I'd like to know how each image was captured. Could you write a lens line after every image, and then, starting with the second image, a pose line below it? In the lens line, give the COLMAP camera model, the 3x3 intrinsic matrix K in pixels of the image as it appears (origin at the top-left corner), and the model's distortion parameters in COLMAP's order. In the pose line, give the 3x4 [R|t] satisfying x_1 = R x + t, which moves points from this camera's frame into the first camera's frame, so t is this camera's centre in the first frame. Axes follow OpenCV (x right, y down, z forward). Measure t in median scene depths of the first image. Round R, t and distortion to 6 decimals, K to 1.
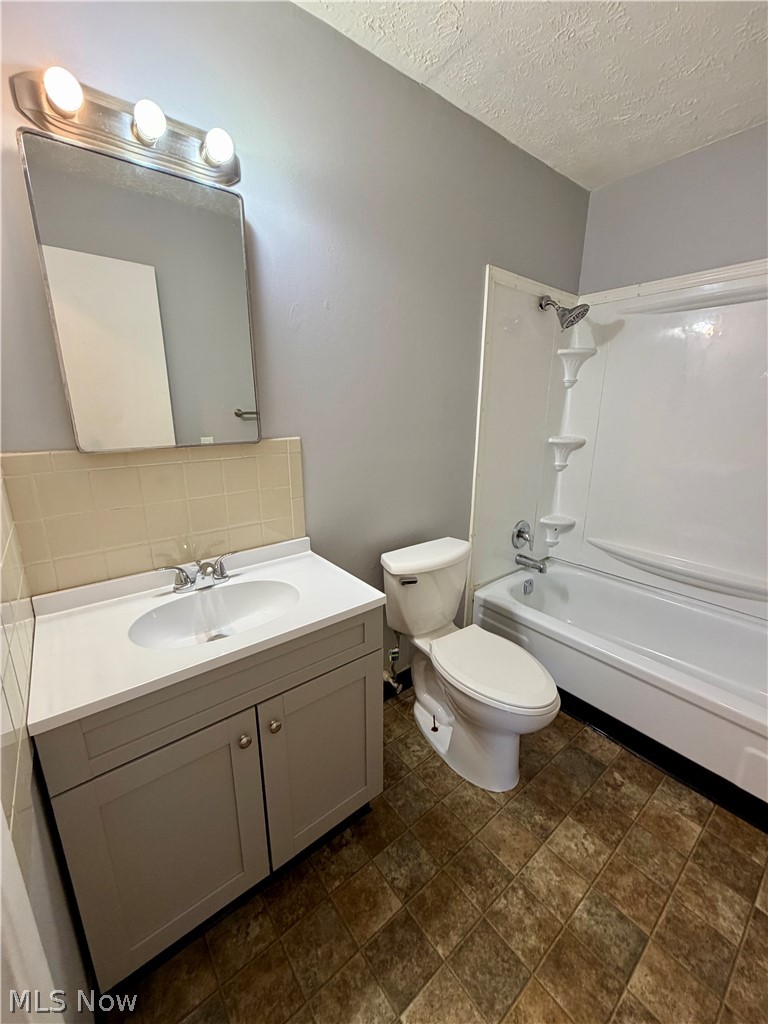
lens RADIAL K [[407.7, 0, 382.2], [0, 407.7, 508.7], [0, 0, 1]] dist [0.000332, 0.000362]
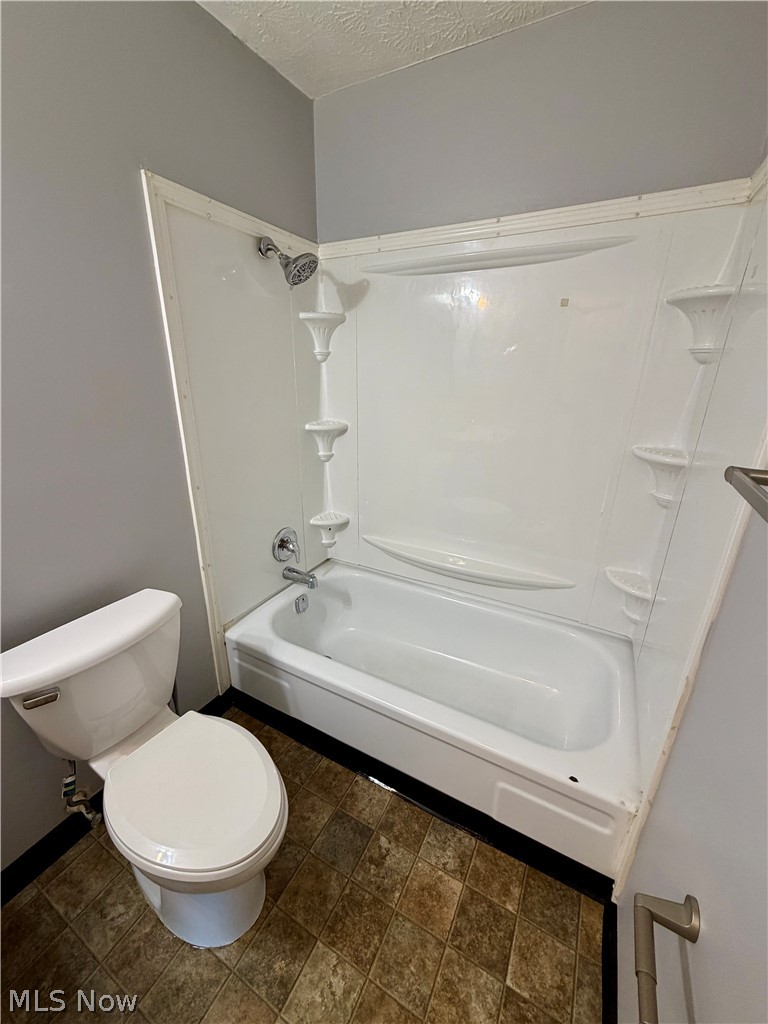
lens RADIAL K [[407.7, 0, 382.2], [0, 407.7, 508.7], [0, 0, 1]] dist [0.000332, 0.000362]
pose [[0.920536, -0.124150, 0.370405, 0.260190], [0.089246, 0.989917, 0.109999, -0.094474], [-0.380327, -0.068201, 0.922334, 0.199025]]
